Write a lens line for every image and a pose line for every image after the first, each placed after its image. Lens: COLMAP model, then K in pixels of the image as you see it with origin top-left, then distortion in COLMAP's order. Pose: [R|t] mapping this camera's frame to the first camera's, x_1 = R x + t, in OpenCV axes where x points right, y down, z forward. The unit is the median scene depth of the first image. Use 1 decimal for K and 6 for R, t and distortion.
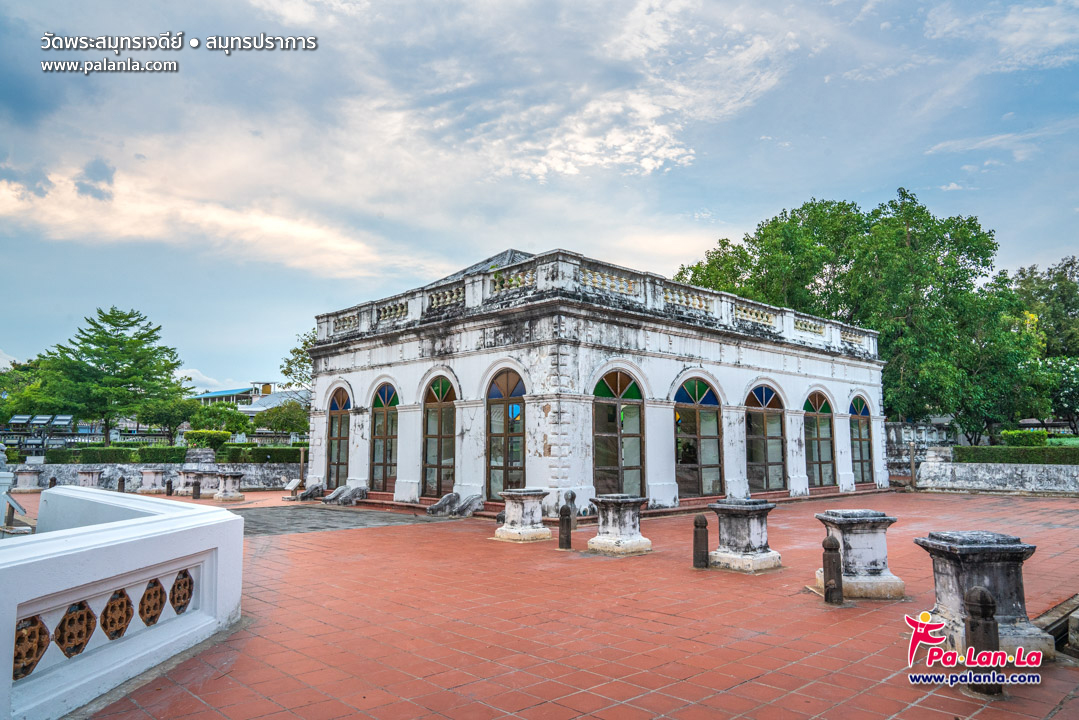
lens RADIAL K [[750.1, 0, 539.0], [0, 750.1, 357.8], [0, 0, 1]] dist [-0.034729, 0.007735]
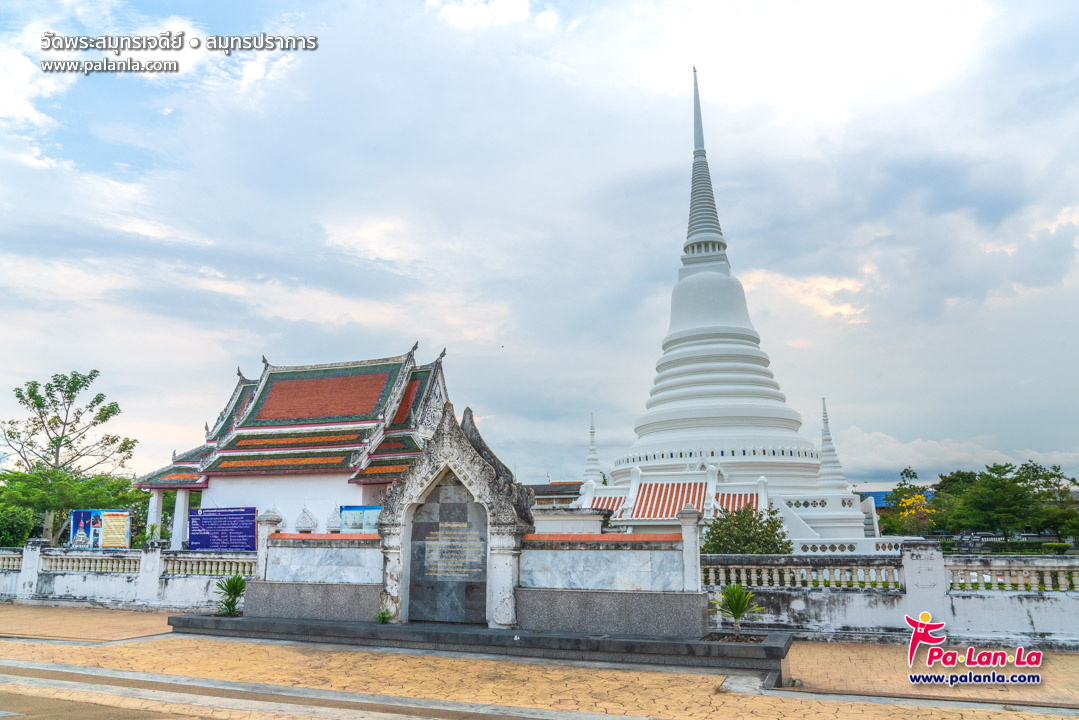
lens RADIAL K [[750.1, 0, 552.5], [0, 750.1, 364.7], [0, 0, 1]] dist [-0.034729, 0.007735]
pose [[0.455905, -0.197856, -0.867758, 0.463667], [0.116039, 0.979869, -0.162453, -0.128260], [0.882432, -0.026630, 0.469687, -0.655691]]
